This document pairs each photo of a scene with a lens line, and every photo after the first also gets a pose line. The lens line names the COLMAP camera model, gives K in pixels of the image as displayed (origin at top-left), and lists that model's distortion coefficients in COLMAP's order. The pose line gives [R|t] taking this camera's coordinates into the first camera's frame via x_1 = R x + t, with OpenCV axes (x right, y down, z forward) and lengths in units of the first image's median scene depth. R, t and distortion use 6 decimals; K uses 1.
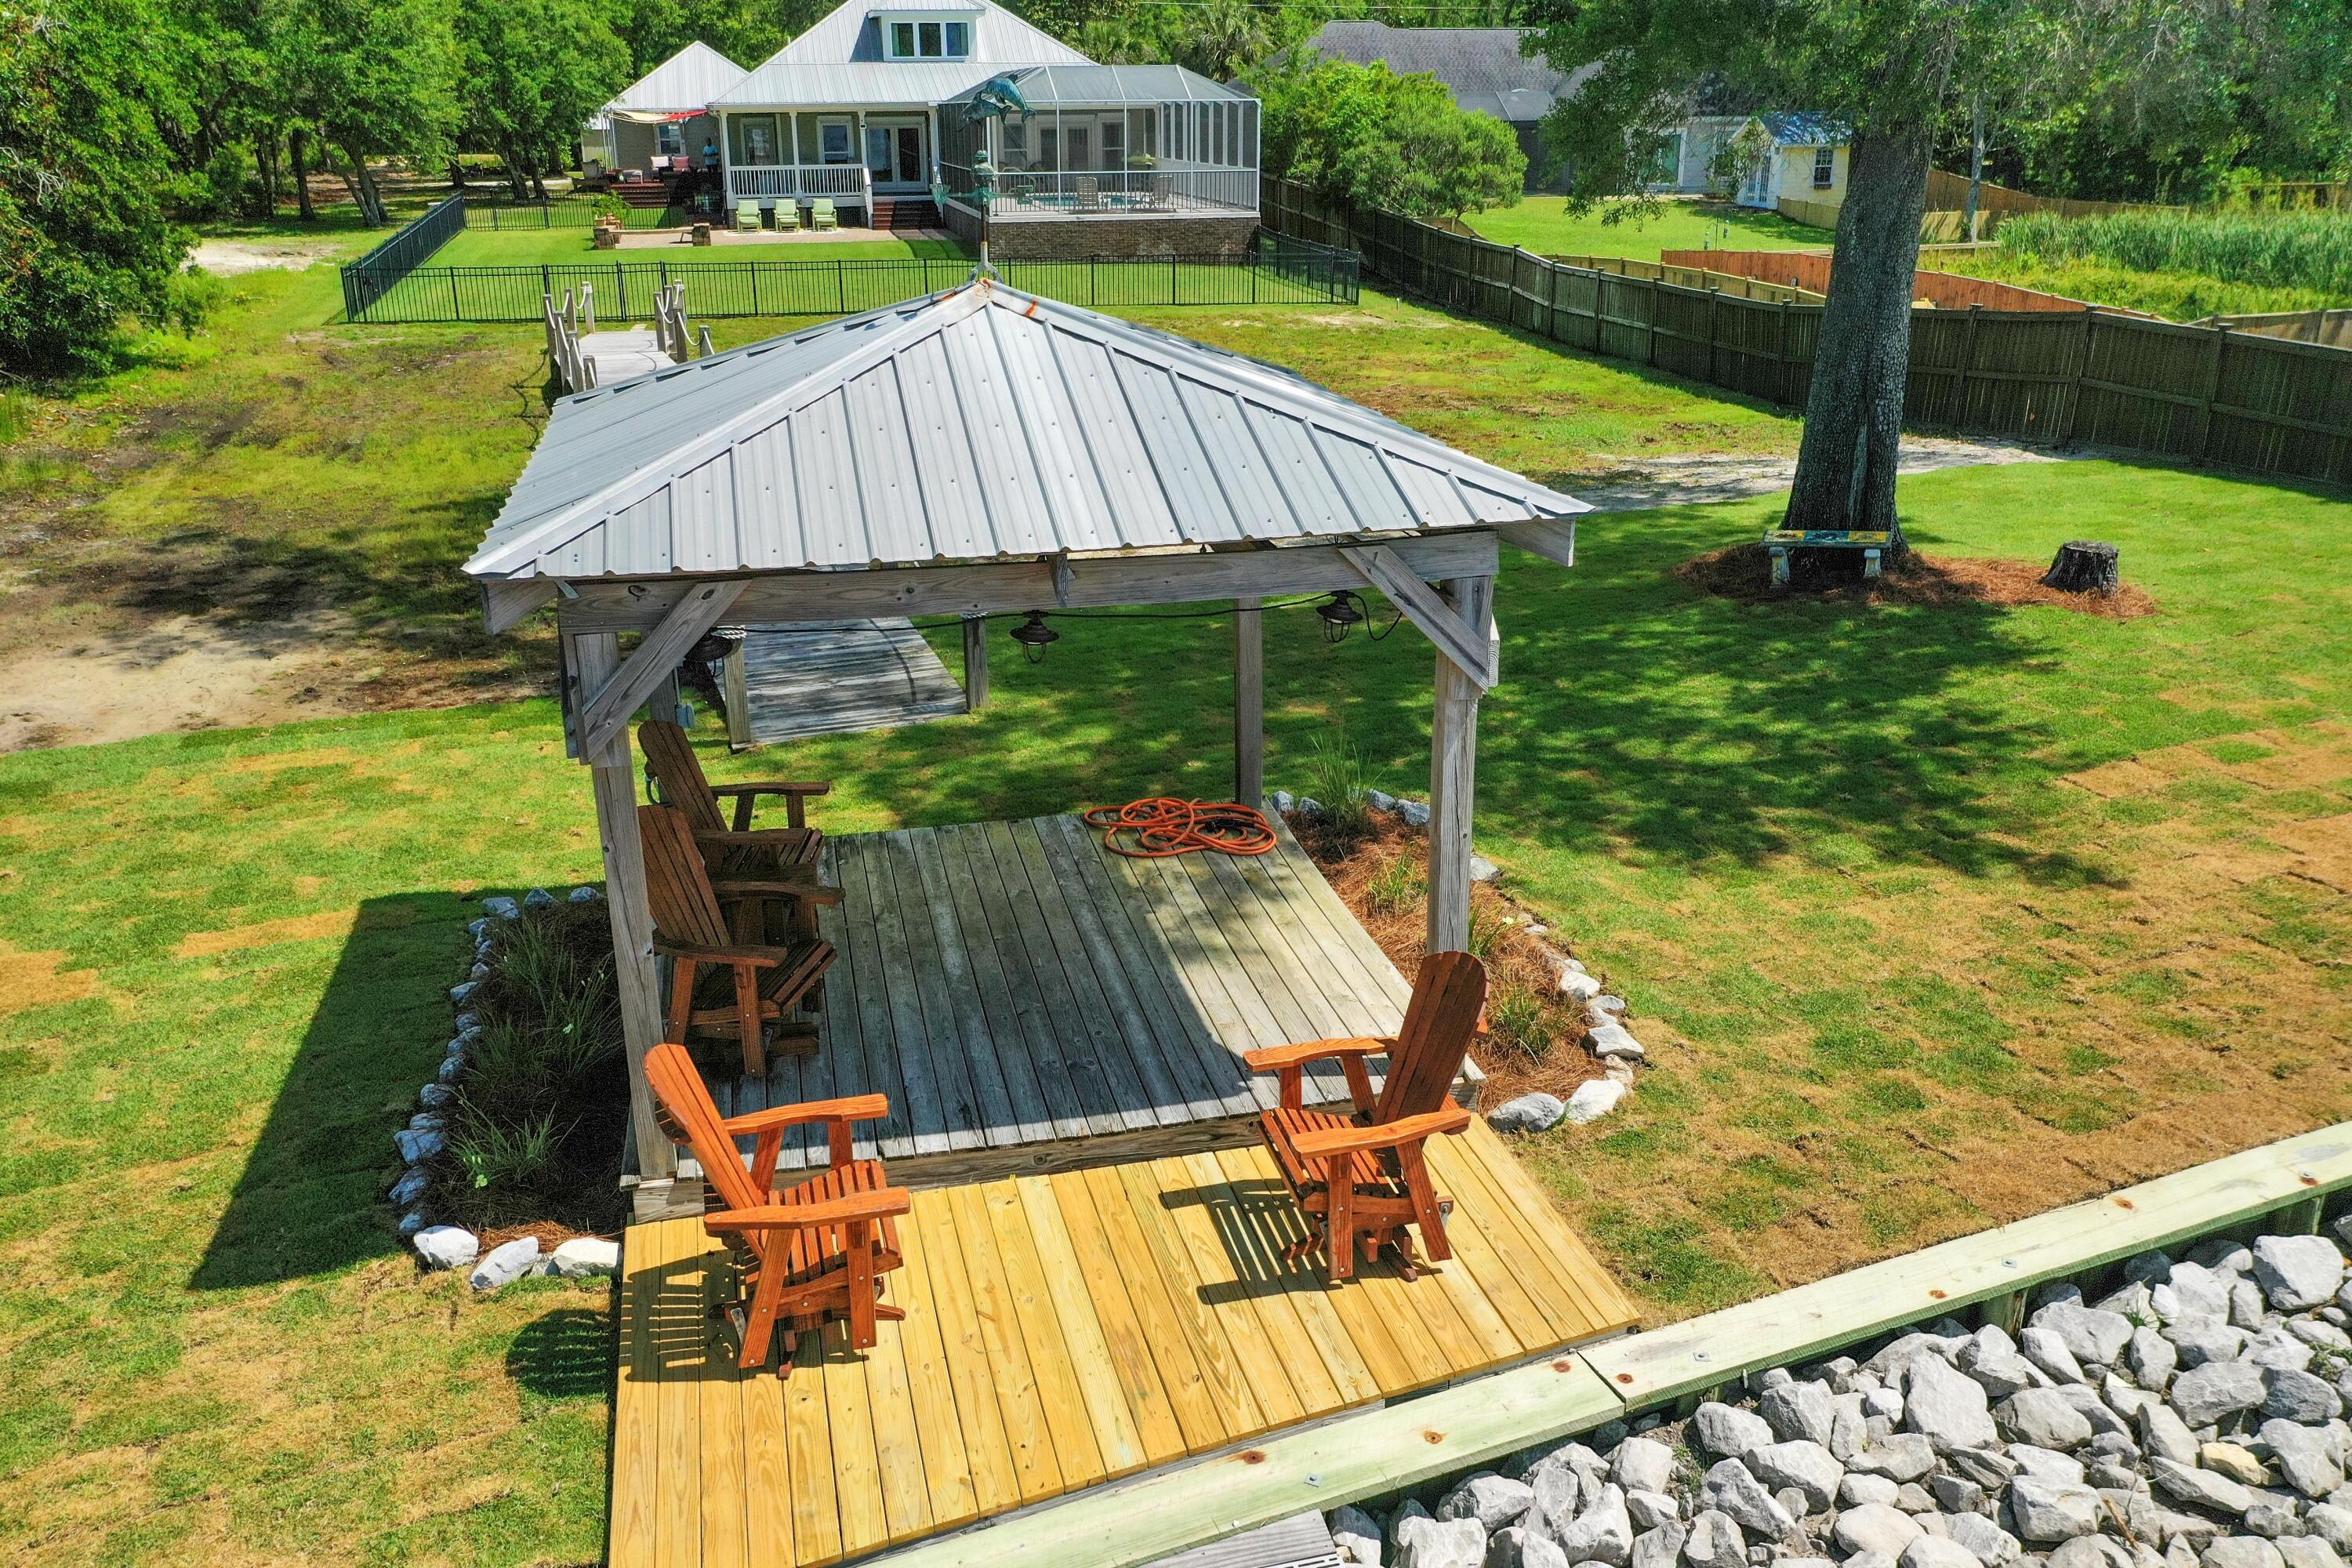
lens RADIAL K [[1840.8, 0, 1176.0], [0, 1840.8, 784.0], [0, 0, 1]] dist [0.025669, -0.050572]
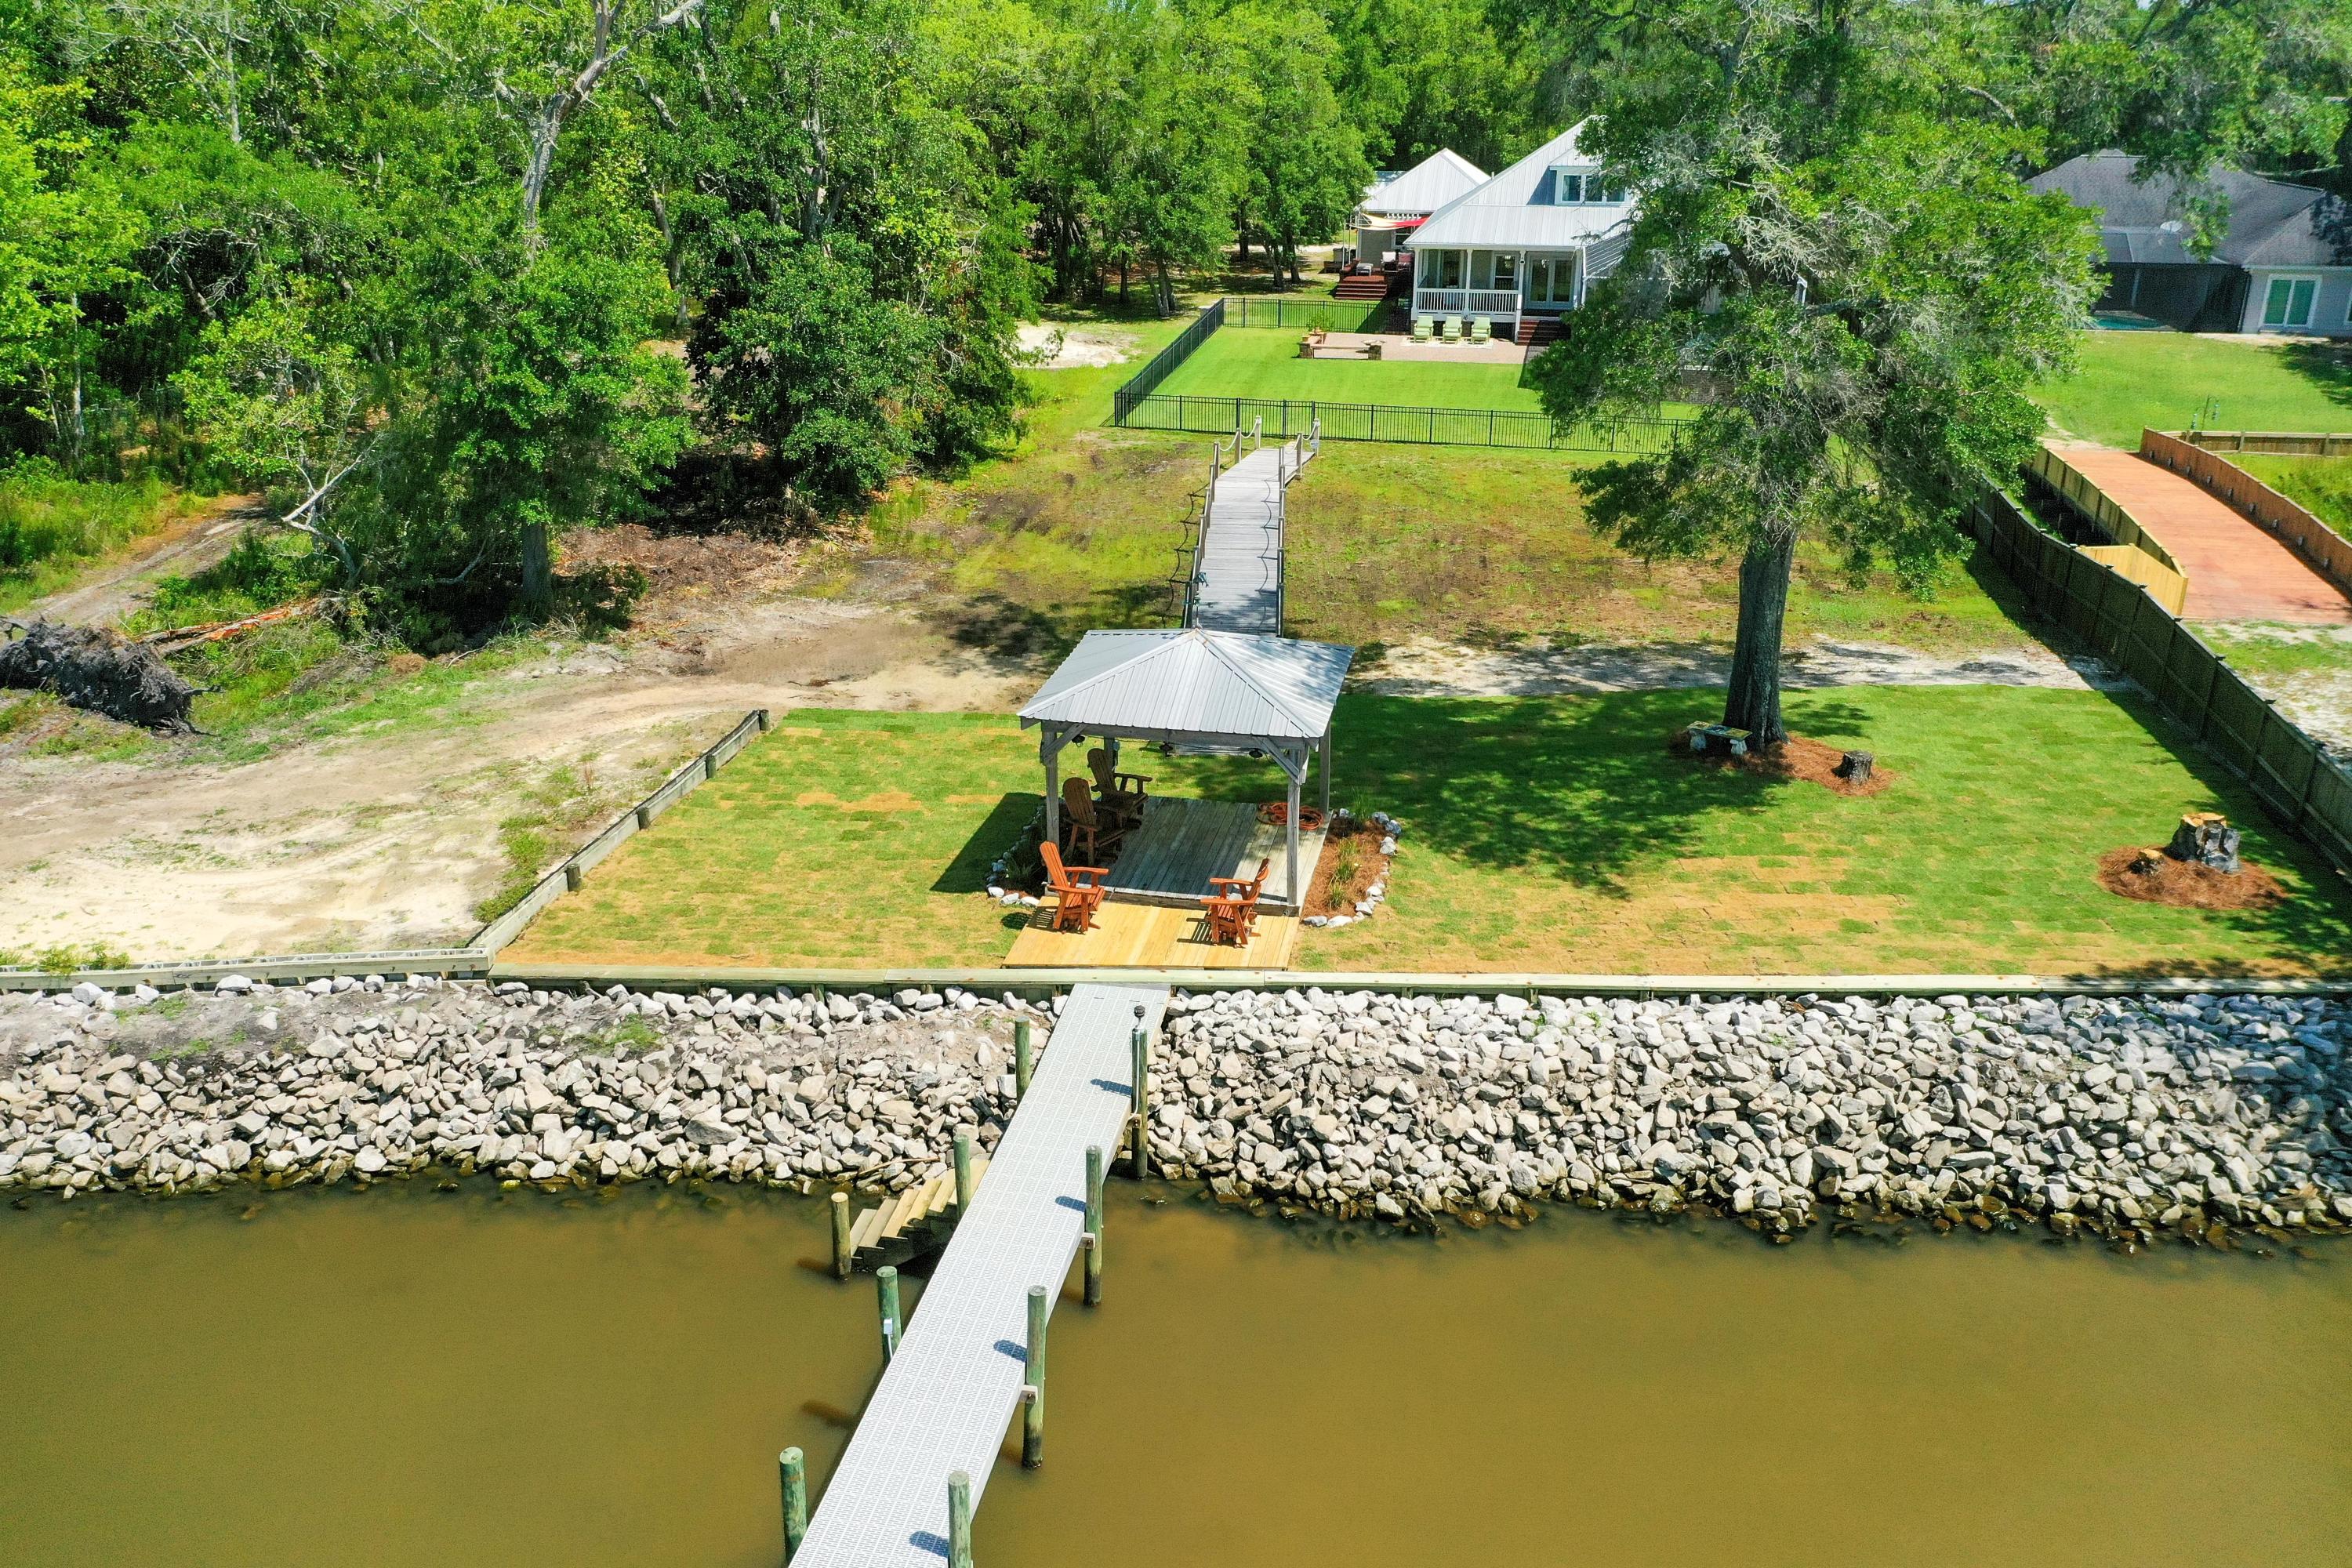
lens RADIAL K [[1848.8, 0, 1176.0], [0, 1848.8, 784.0], [0, 0, 1]] dist [-0.008802, 0.001384]
pose [[0.911466, 0.158422, -0.379648, 0.603674], [-0.152146, 0.987254, 0.046695, -0.084802], [0.382207, 0.015201, 0.923952, -1.051321]]
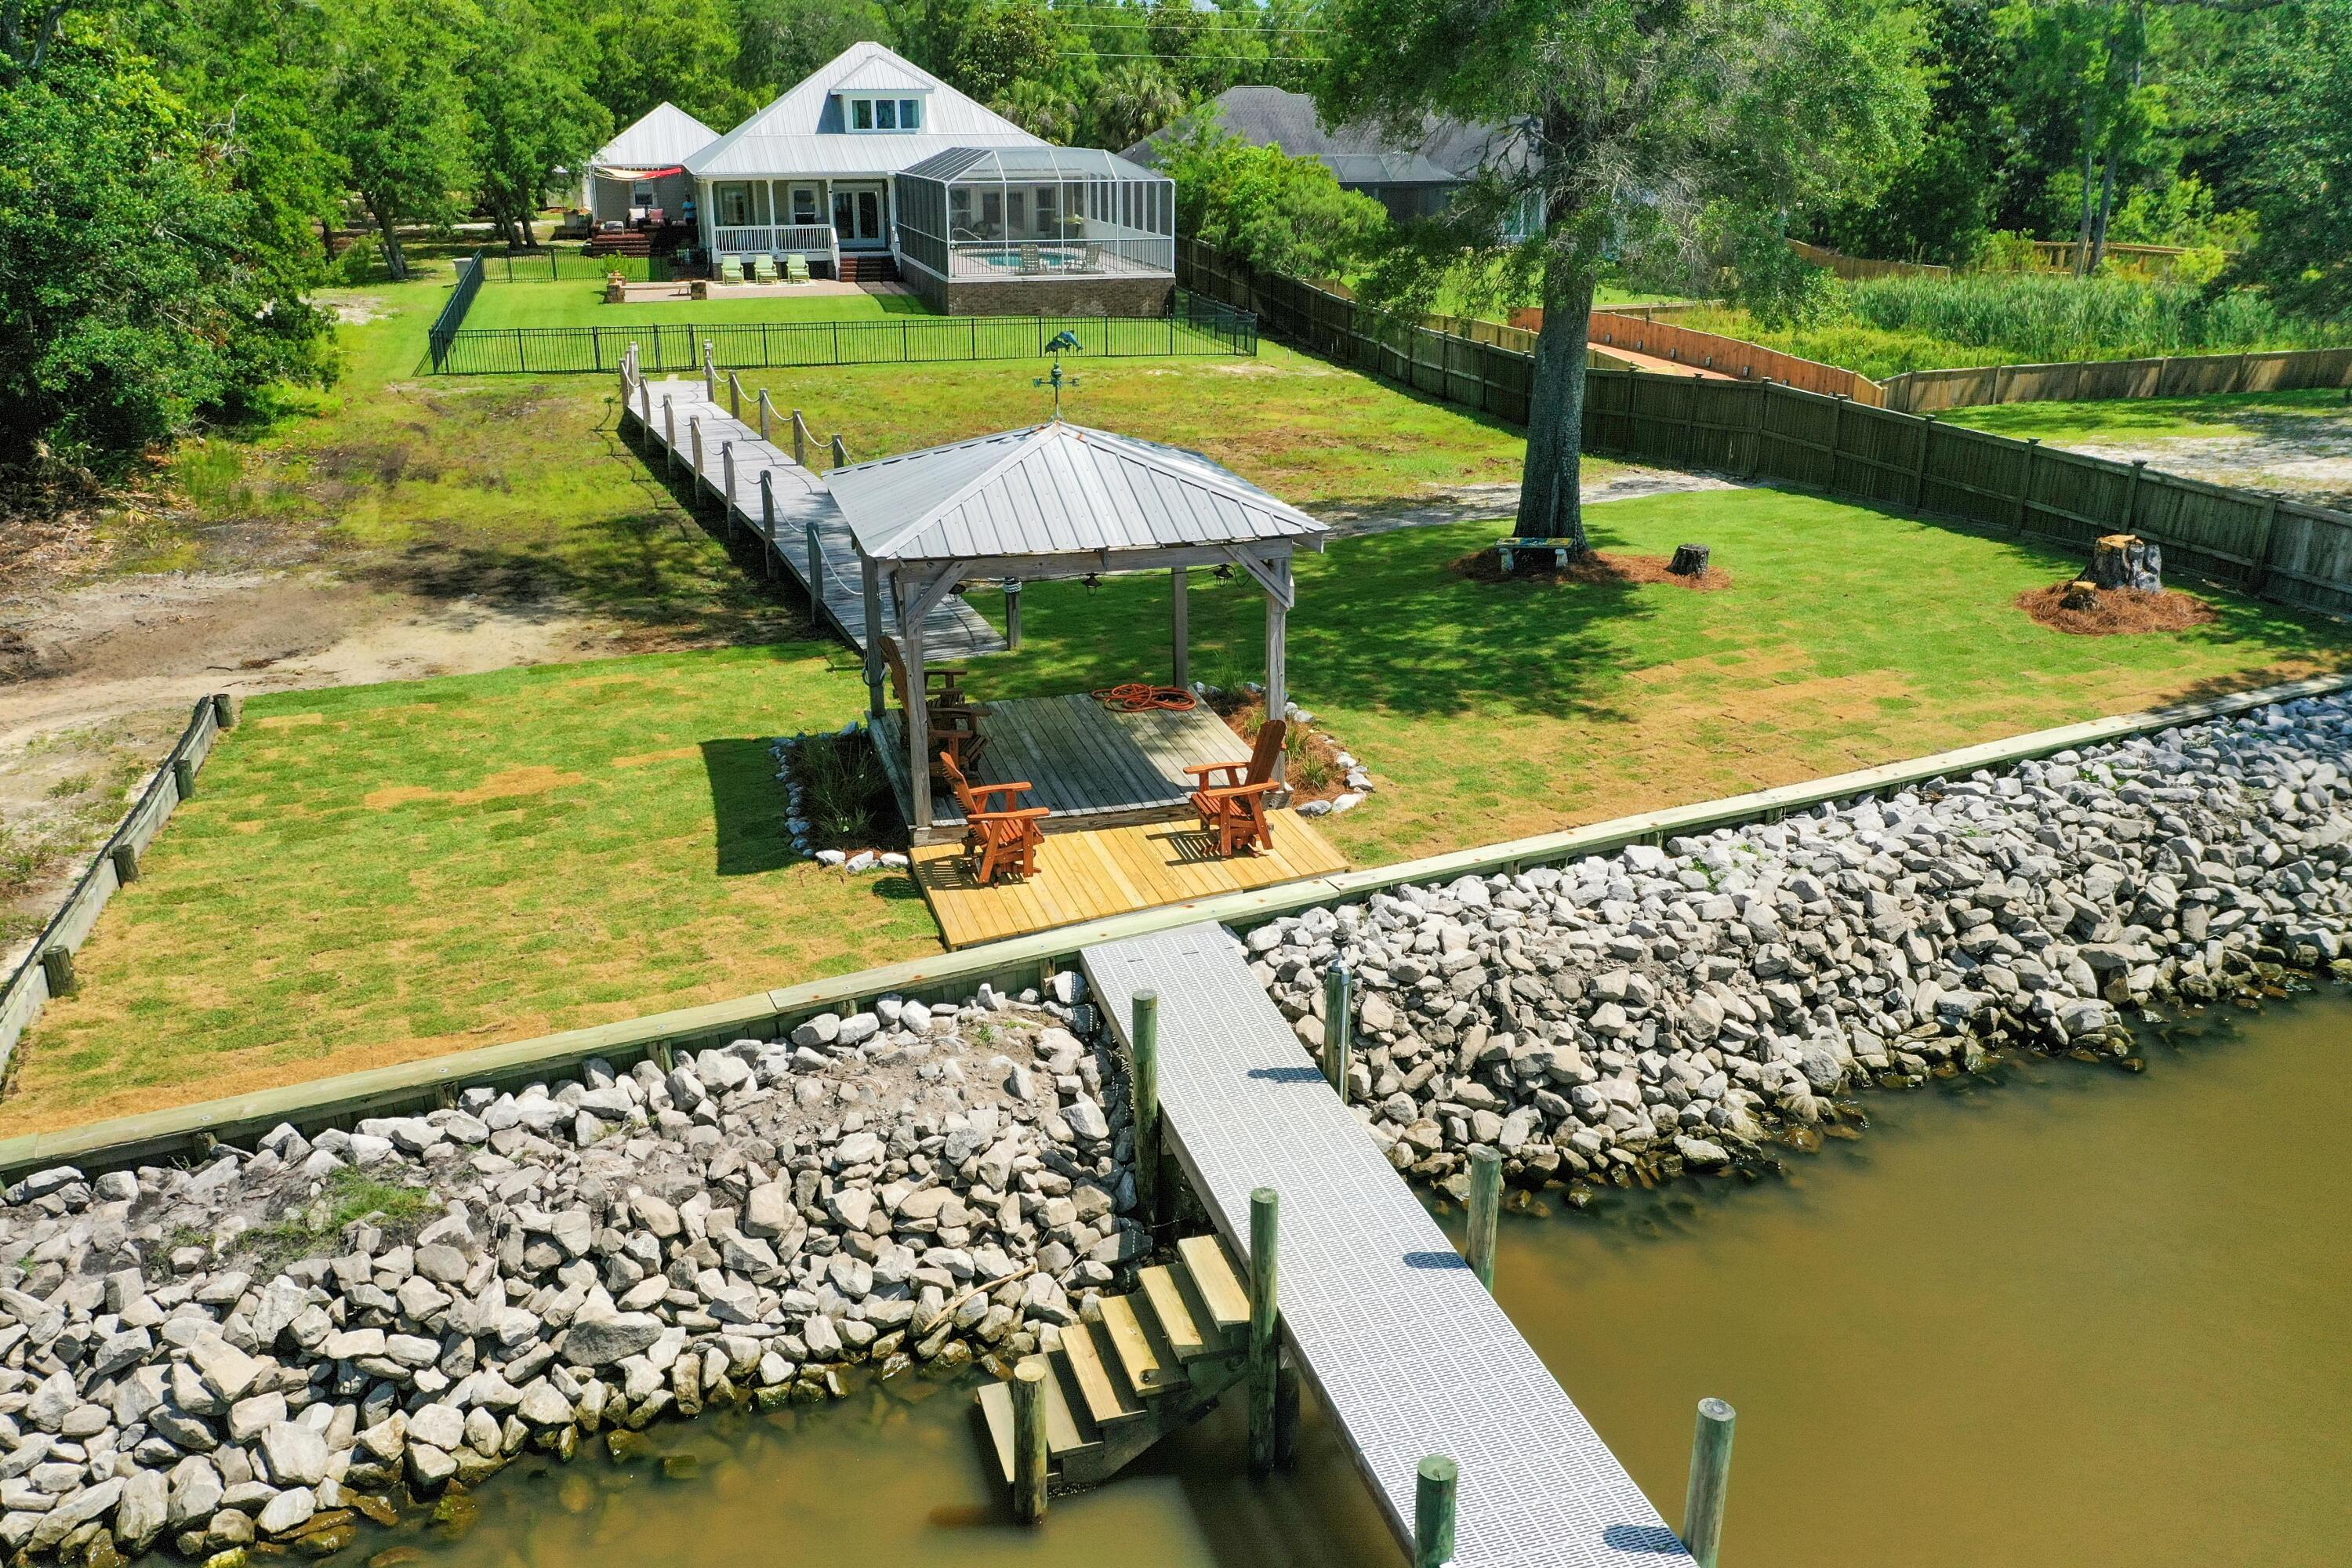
lens RADIAL K [[1848.8, 0, 1176.0], [0, 1848.8, 784.0], [0, 0, 1]] dist [-0.008802, 0.001384]
pose [[0.998926, -0.010480, 0.045126, -0.036418], [0.010746, 0.999926, -0.005659, 0.086741], [-0.045063, 0.006138, 0.998965, -0.621199]]
